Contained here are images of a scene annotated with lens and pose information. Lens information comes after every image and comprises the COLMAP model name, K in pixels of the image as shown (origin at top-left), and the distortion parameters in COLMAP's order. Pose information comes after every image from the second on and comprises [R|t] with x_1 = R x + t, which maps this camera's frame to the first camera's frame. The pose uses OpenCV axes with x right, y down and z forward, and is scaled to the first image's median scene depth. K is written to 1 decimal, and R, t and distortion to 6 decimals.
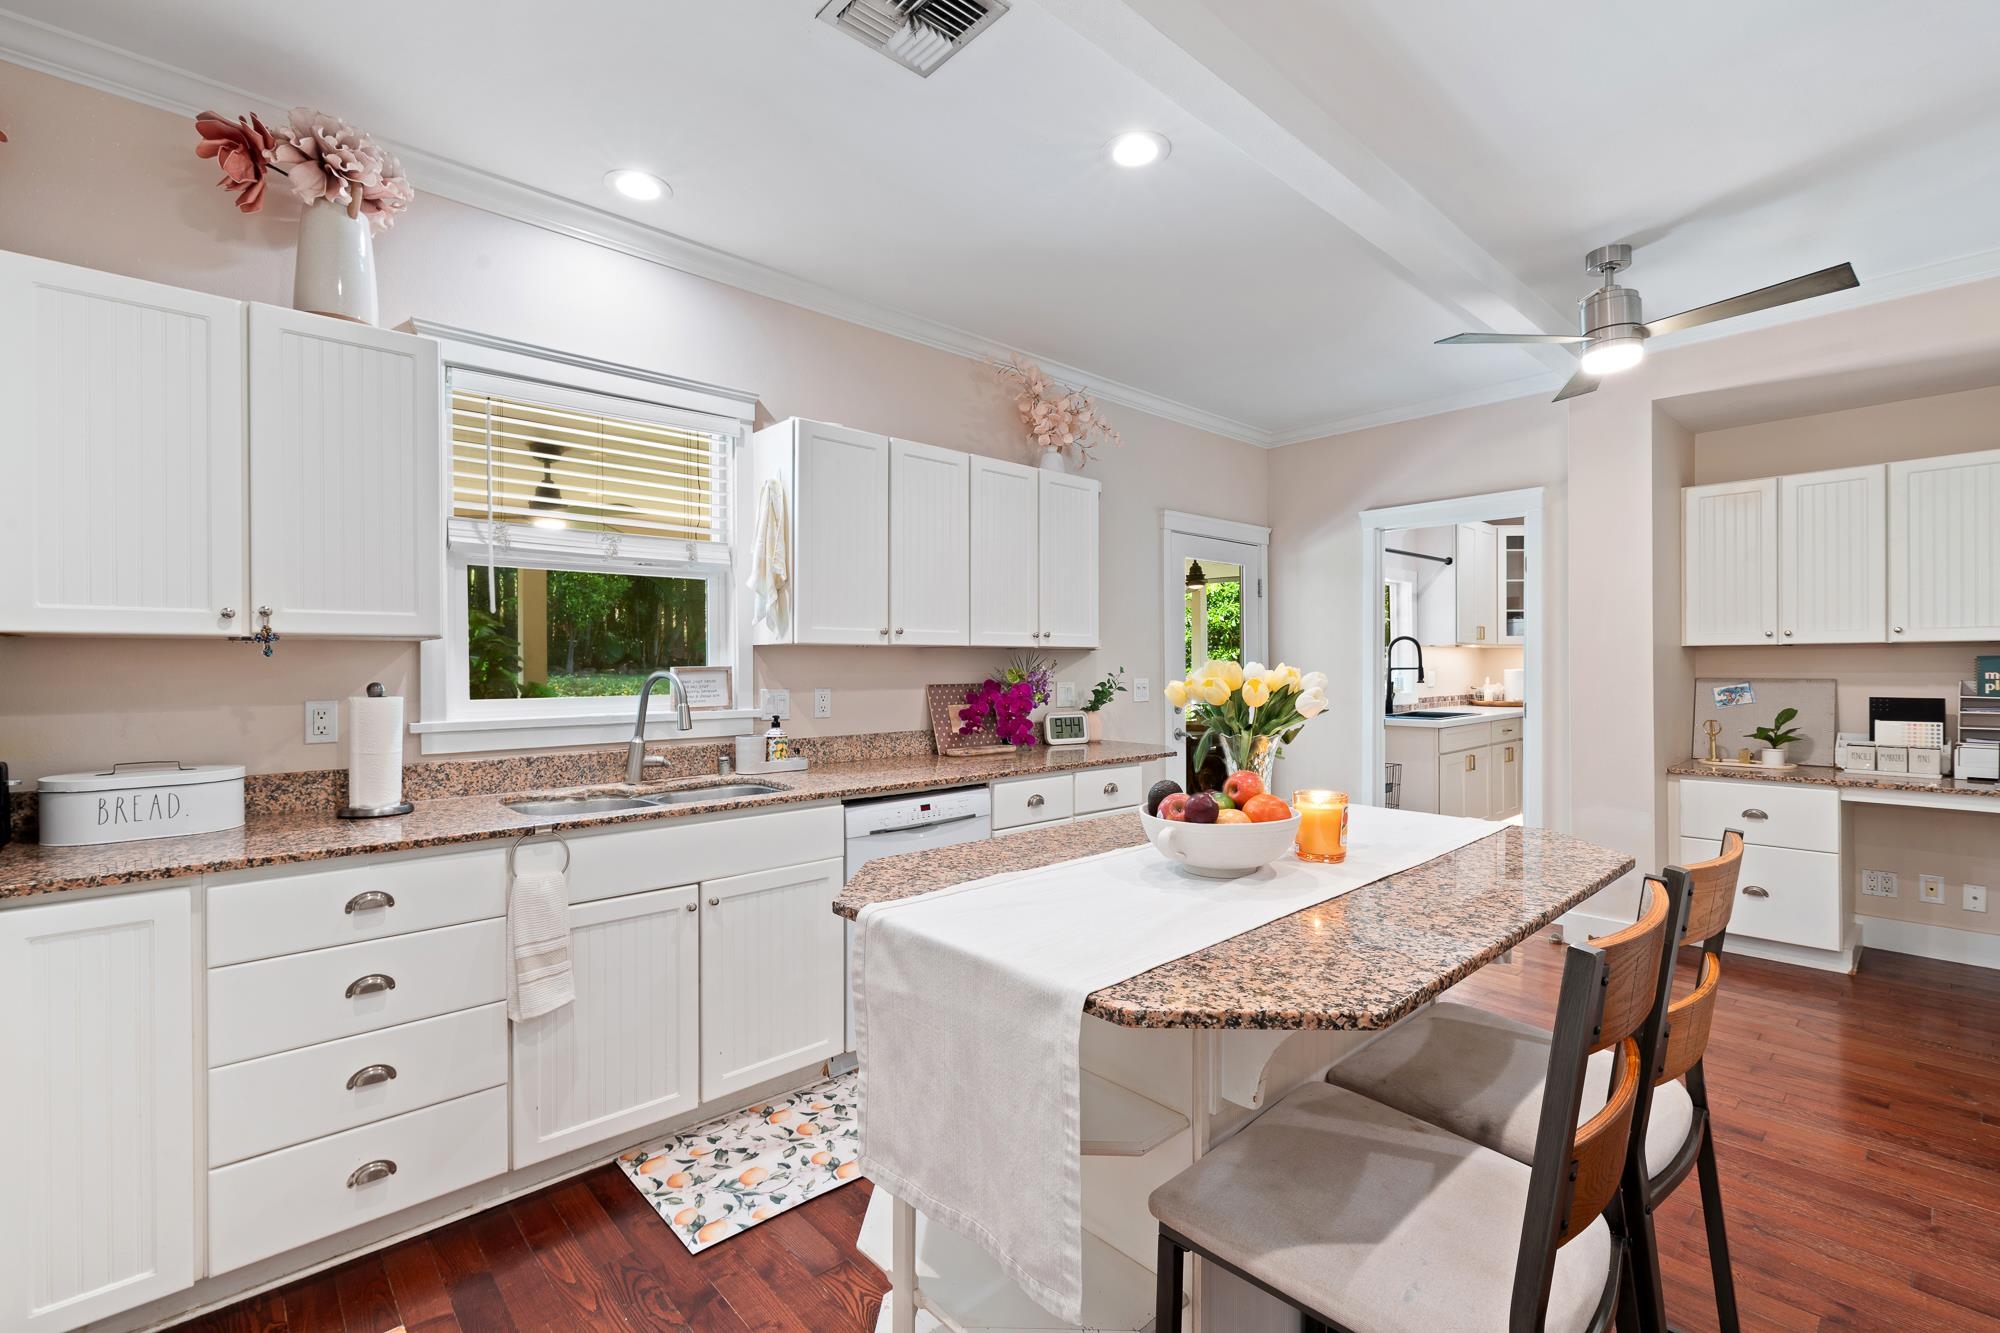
lens RADIAL K [[882.2, 0, 1009.6], [0, 882.2, 663.7], [0, 0, 1]] dist [-0.001075, 0.000170]
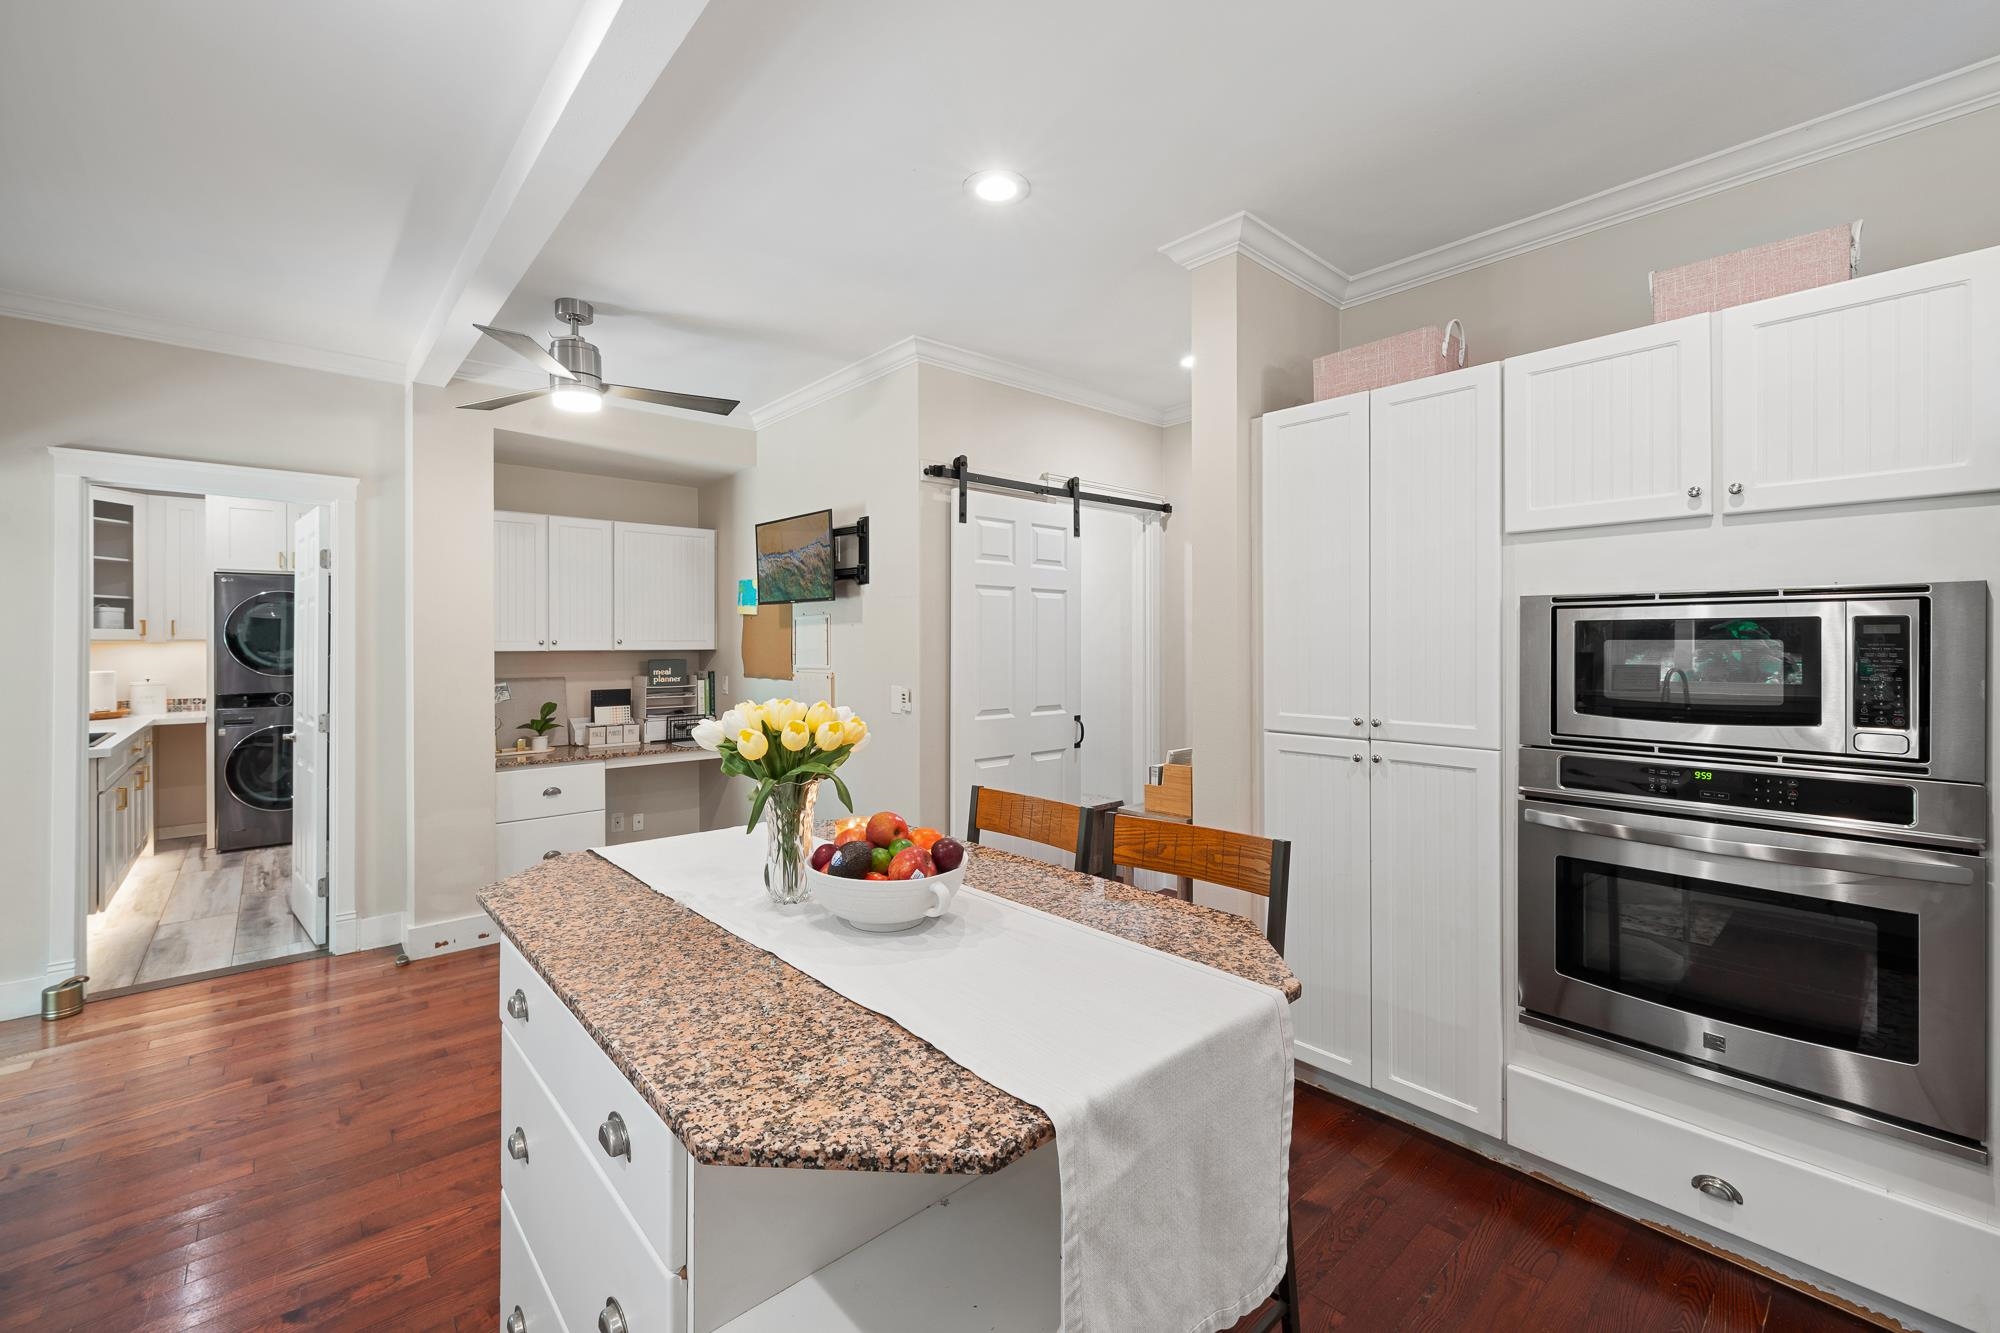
lens RADIAL K [[820.3, 0, 1001.9], [0, 820.3, 641.2], [0, 0, 1]] dist [-0.003423, -0.000181]
pose [[0.015103, 0.009578, 0.999840, -0.266457], [-0.000494, 0.999954, -0.009572, -0.024990], [-0.999886, -0.000349, 0.015107, 0.346843]]
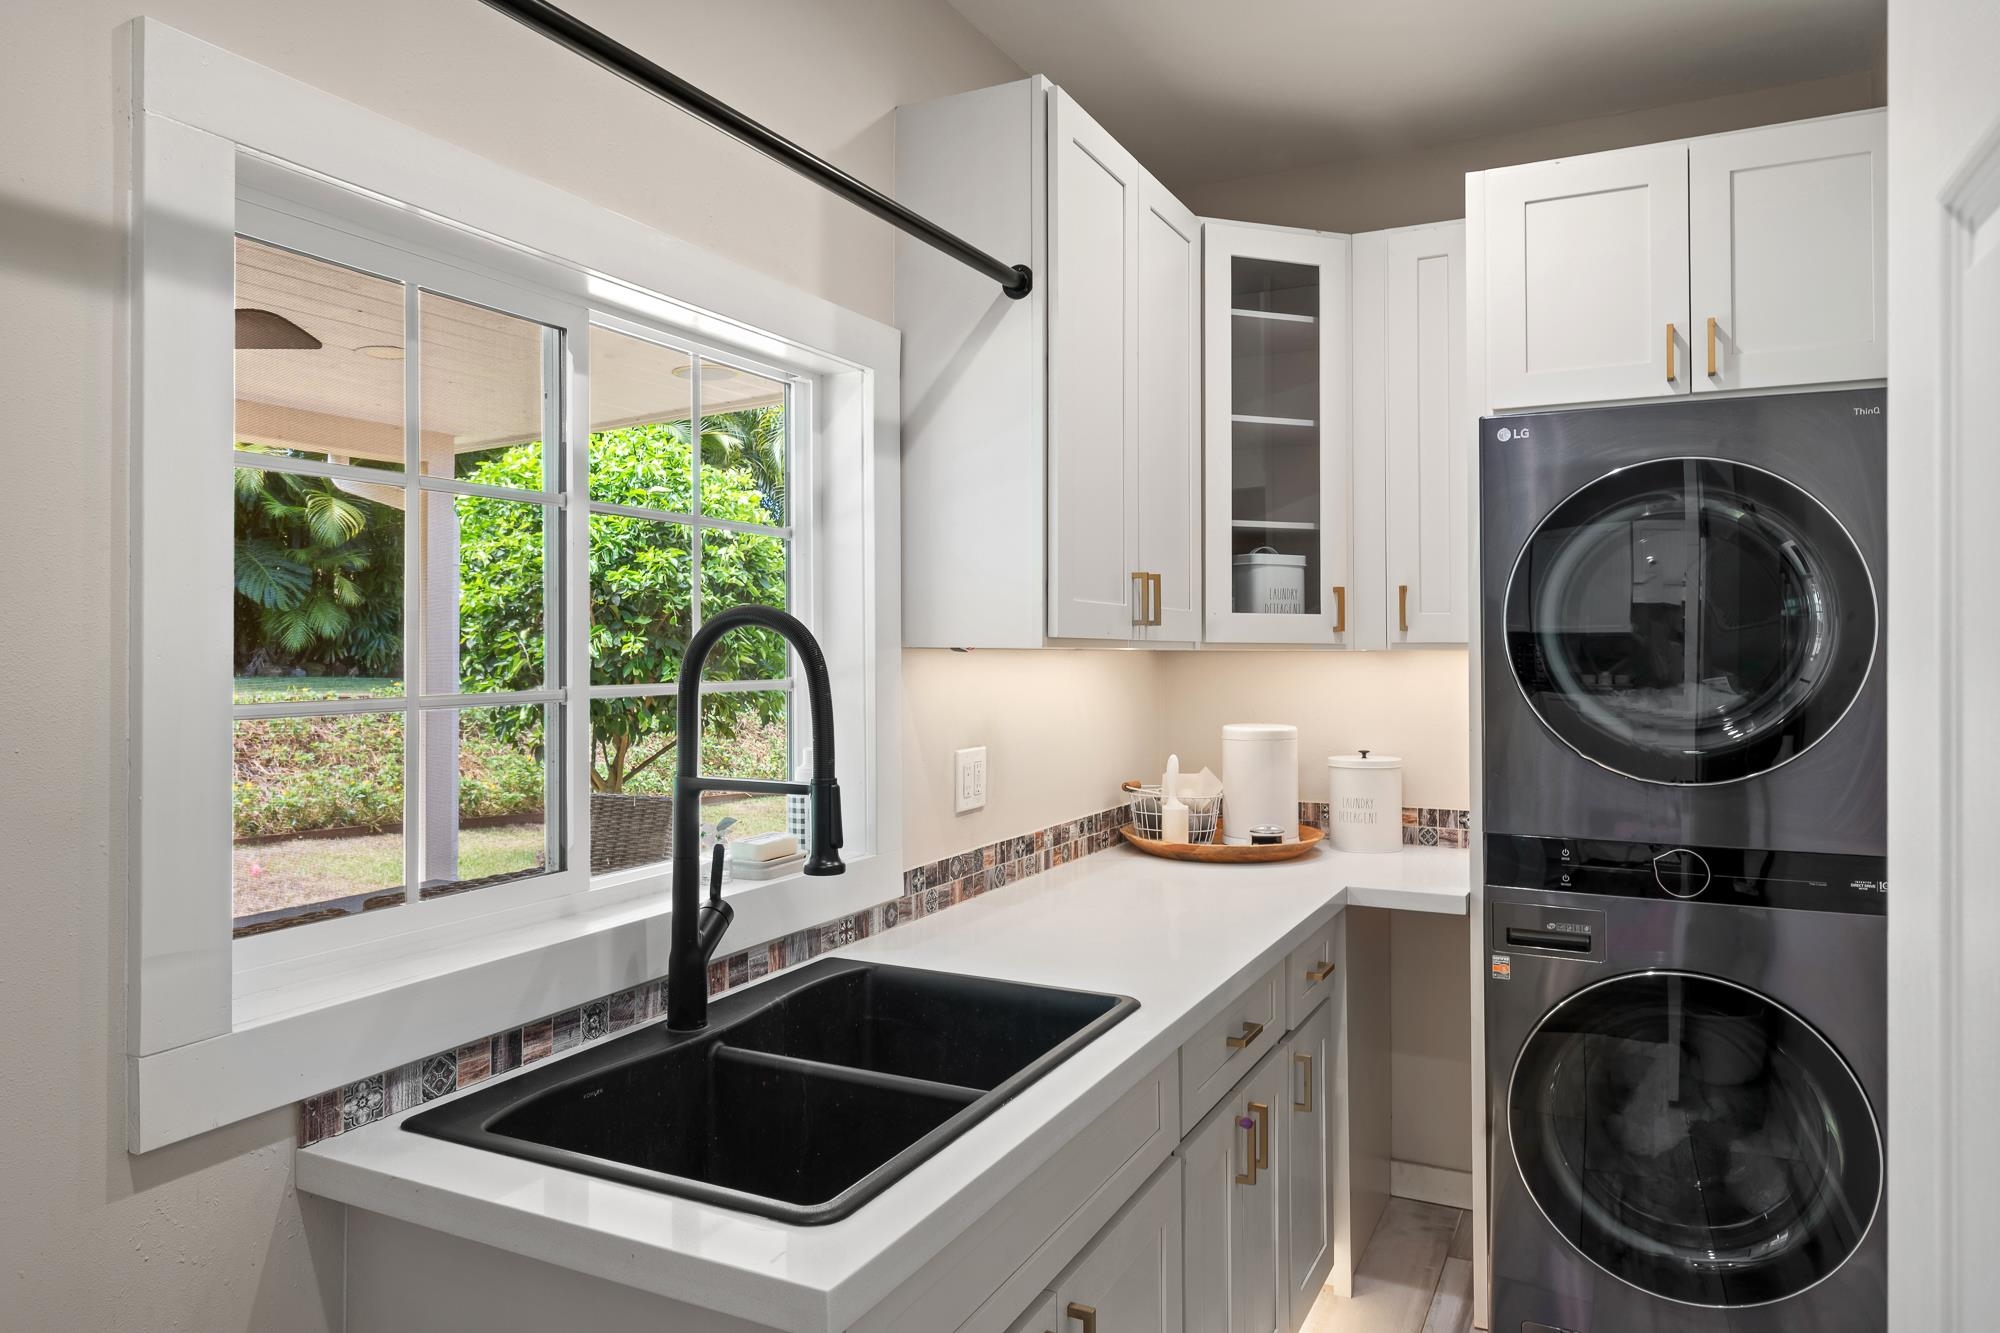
lens RADIAL K [[1287.3, 0, 998.1], [0, 1287.3, 651.4], [0, 0, 1]] dist [0.001018, -0.000264]
pose [[0.936104, -0.000643, 0.351724, 0.643860], [0.001409, 0.999997, -0.001924, -0.034235], [-0.351722, 0.002297, 0.936102, 1.183624]]
